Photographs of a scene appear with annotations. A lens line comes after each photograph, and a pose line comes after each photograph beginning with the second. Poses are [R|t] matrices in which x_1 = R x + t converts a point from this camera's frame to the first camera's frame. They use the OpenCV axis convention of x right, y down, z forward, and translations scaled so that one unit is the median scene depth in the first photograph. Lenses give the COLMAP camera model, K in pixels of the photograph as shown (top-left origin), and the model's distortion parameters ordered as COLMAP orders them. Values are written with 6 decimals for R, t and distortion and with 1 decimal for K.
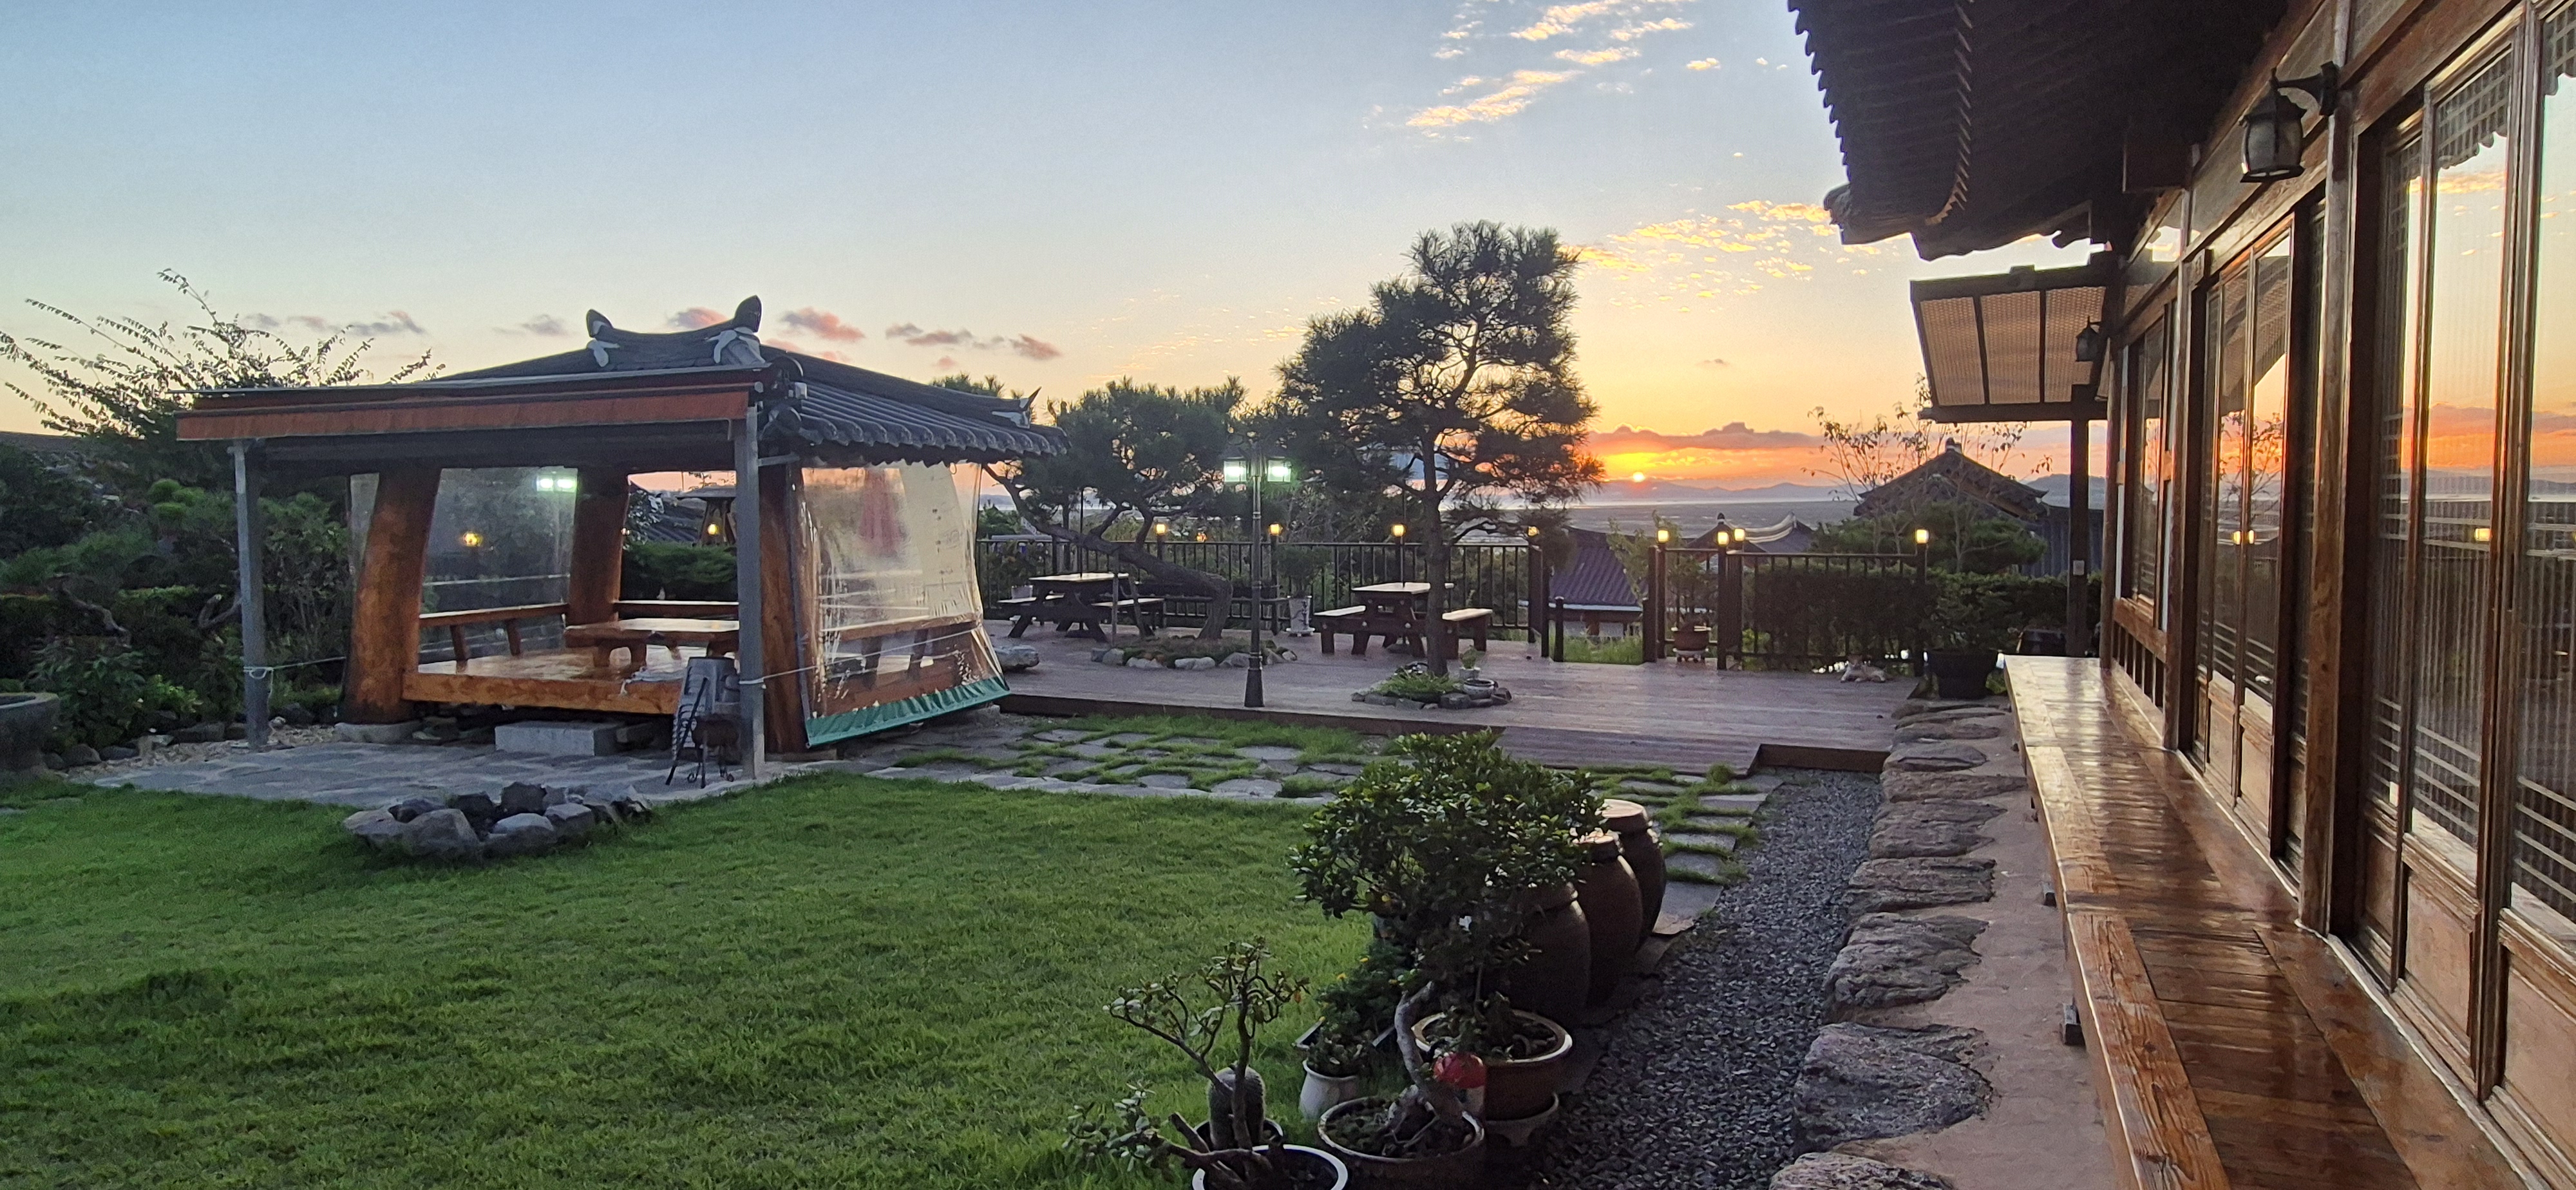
lens RADIAL K [[1434.4, 0, 1288.0], [0, 1434.4, 595.0], [0, 0, 1]] dist [-0.001774, 0.000697]
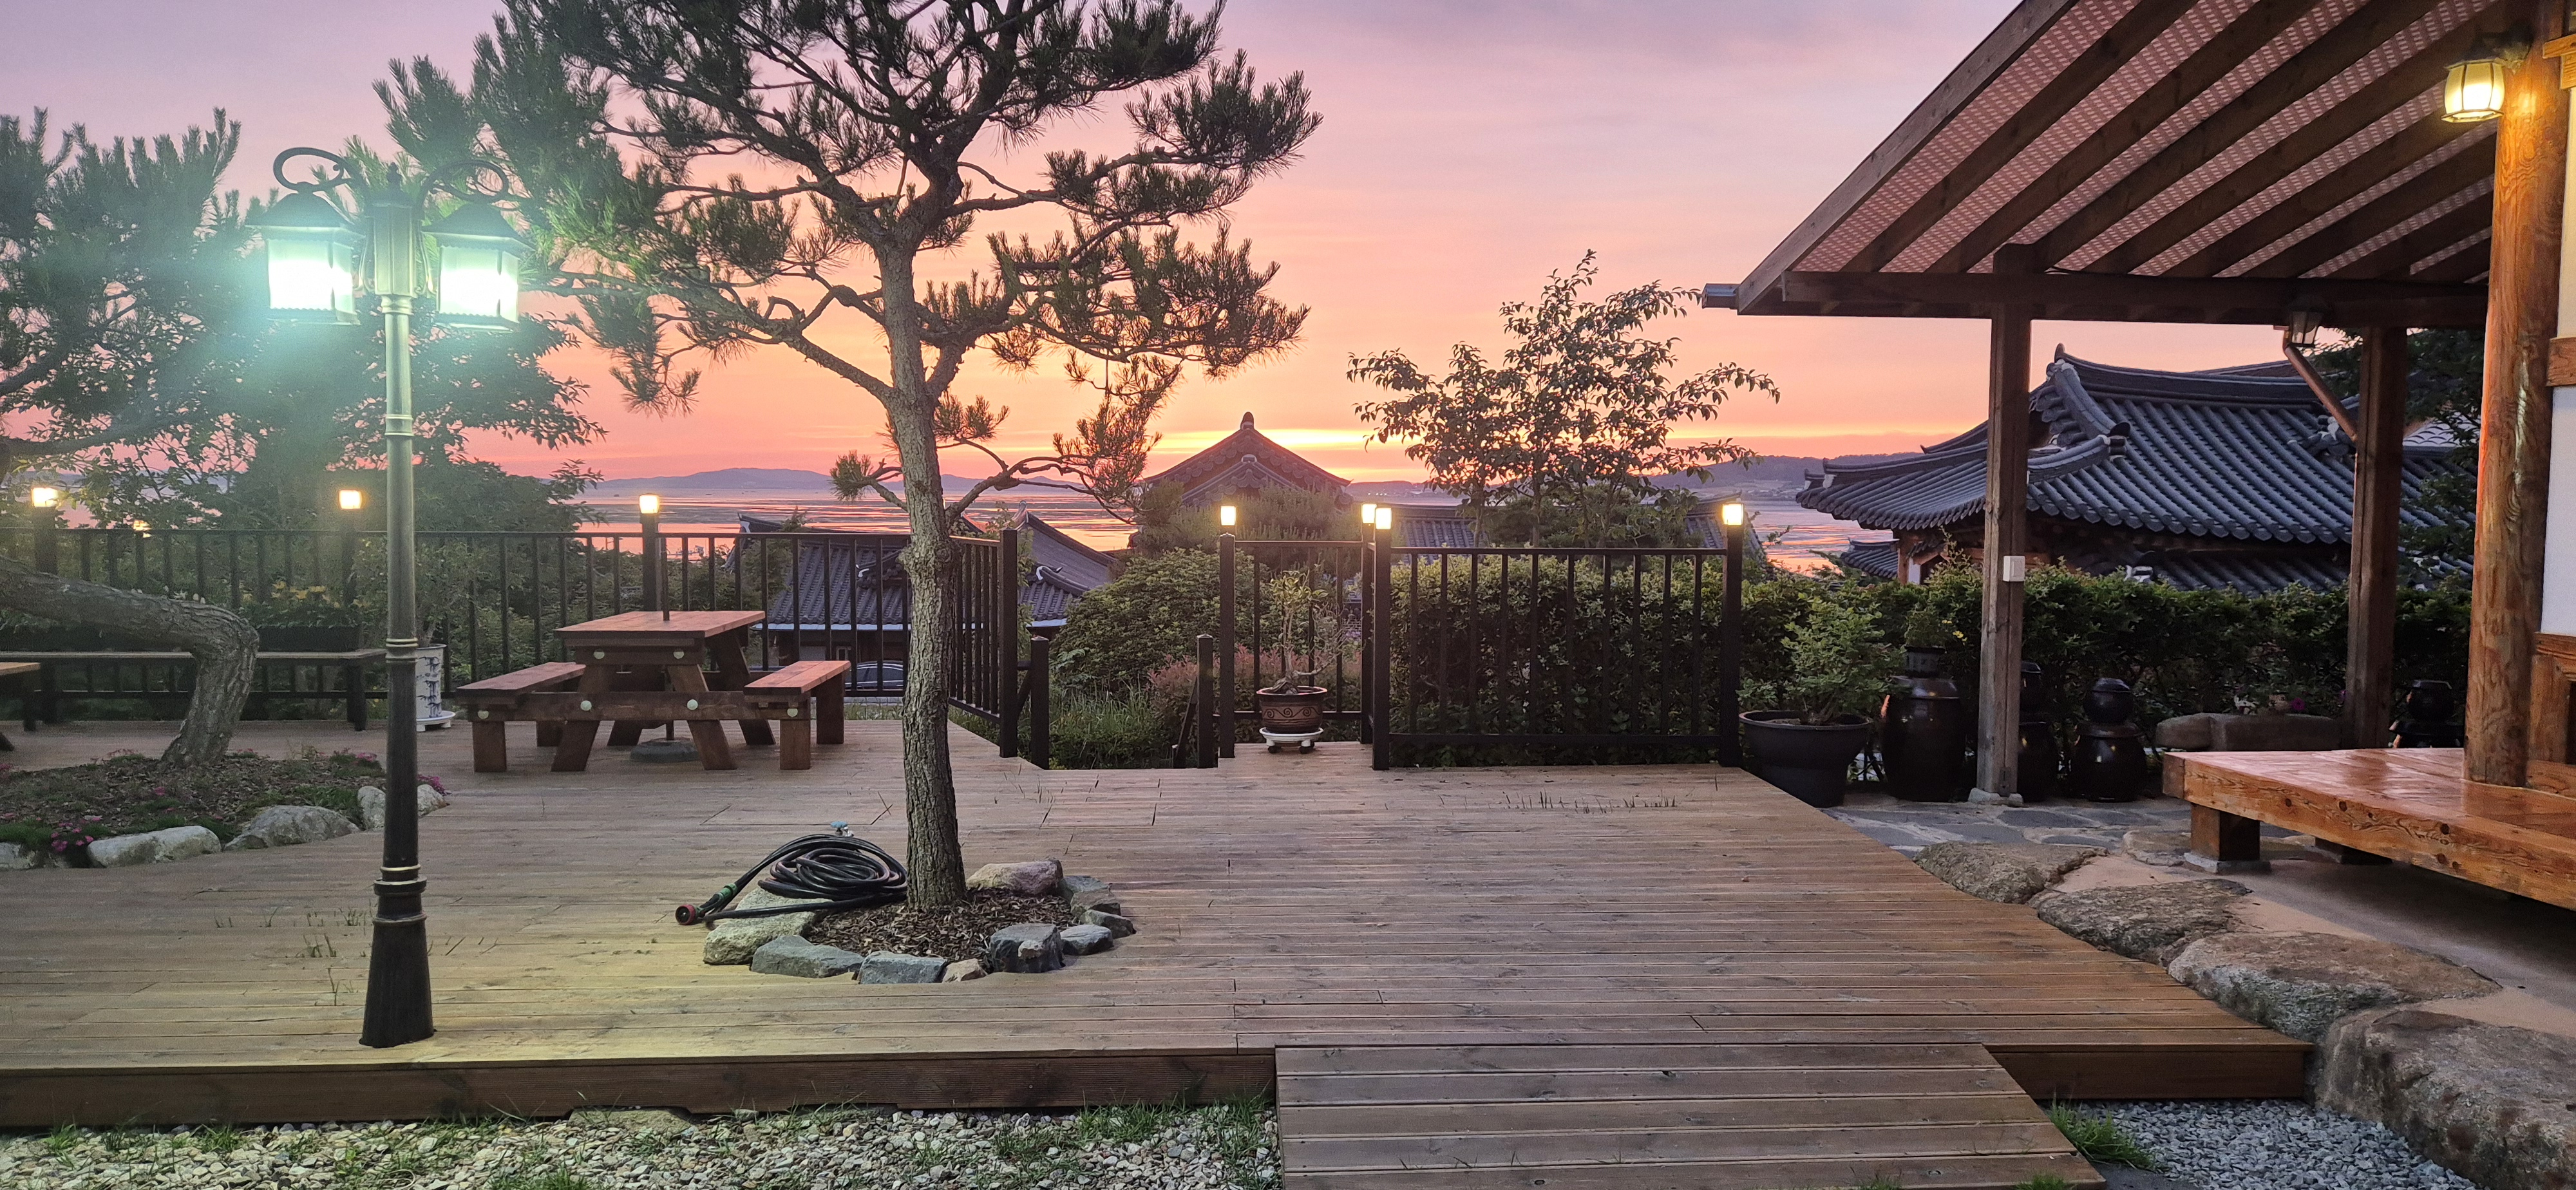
lens RADIAL K [[1677.4, 0, 1288.5], [0, 1677.4, 623.6], [0, 0, 1]] dist [0.033363, -0.004570]
pose [[0.862738, -0.019522, 0.505274, -0.035177], [0.013766, 0.999791, 0.015124, -0.013151], [-0.505464, -0.006093, 0.862826, 0.498568]]
